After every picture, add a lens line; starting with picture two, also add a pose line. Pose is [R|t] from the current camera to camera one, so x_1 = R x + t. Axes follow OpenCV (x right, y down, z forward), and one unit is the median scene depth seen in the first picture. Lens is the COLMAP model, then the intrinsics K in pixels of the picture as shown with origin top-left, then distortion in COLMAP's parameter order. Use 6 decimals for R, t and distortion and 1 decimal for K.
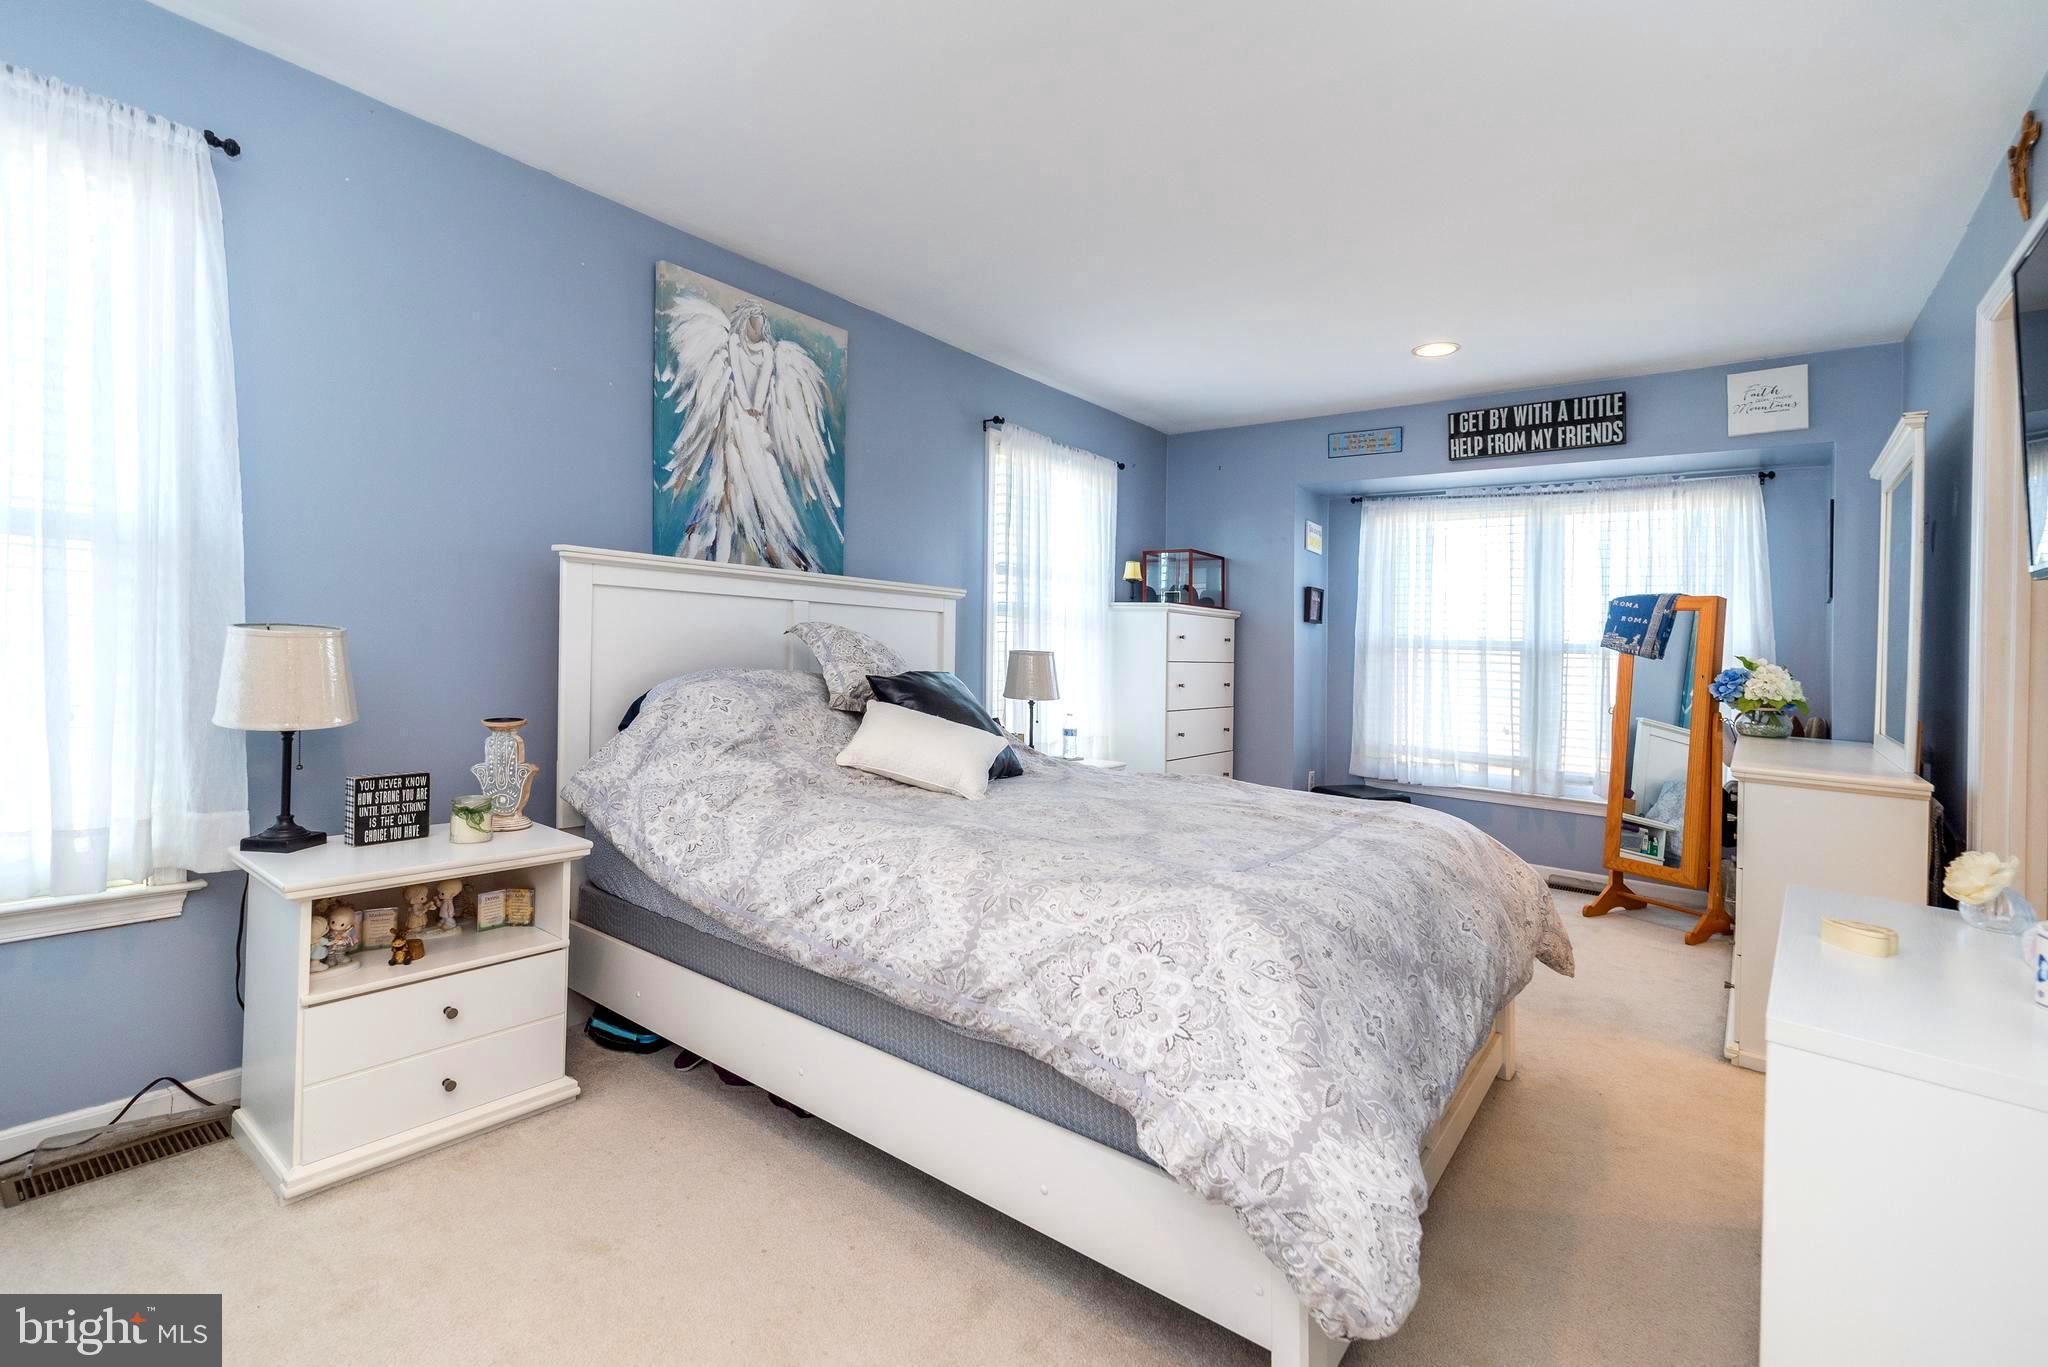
lens RADIAL K [[893.4, 0, 1025.8], [0, 893.4, 669.1], [0, 0, 1]] dist [0.001808, 0.000245]
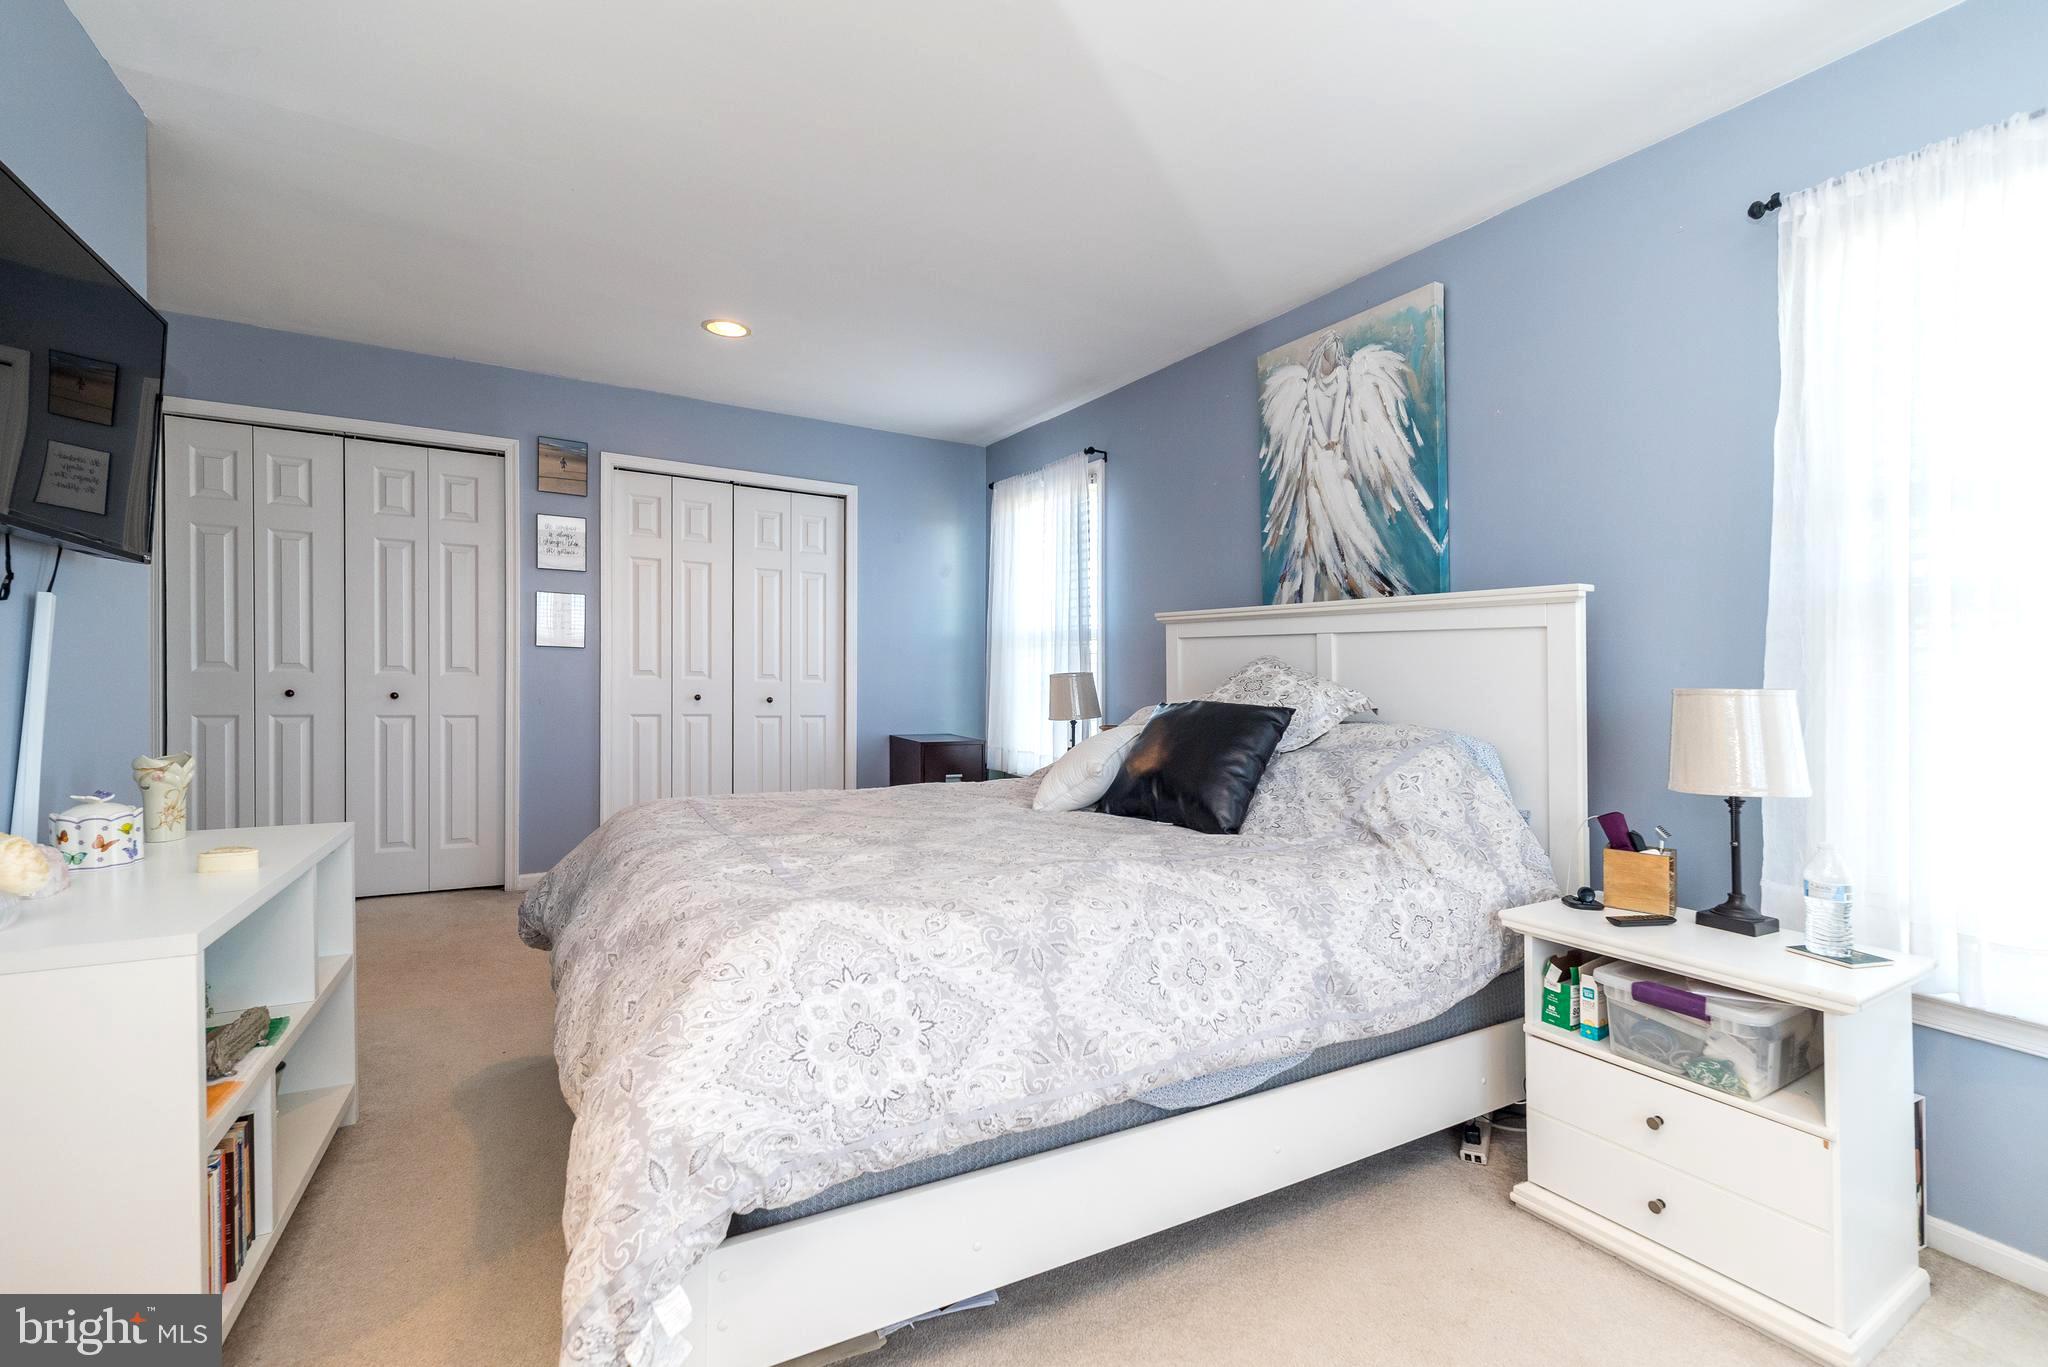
lens RADIAL K [[898.3, 0, 1032.7], [0, 898.3, 678.3], [0, 0, 1]] dist [0.003610, 0.000801]
pose [[-0.383011, 0.011845, -0.923668, 0.728215], [-0.003002, 0.999897, 0.014068, -0.043952], [0.923739, 0.008161, -0.382936, 1.066974]]
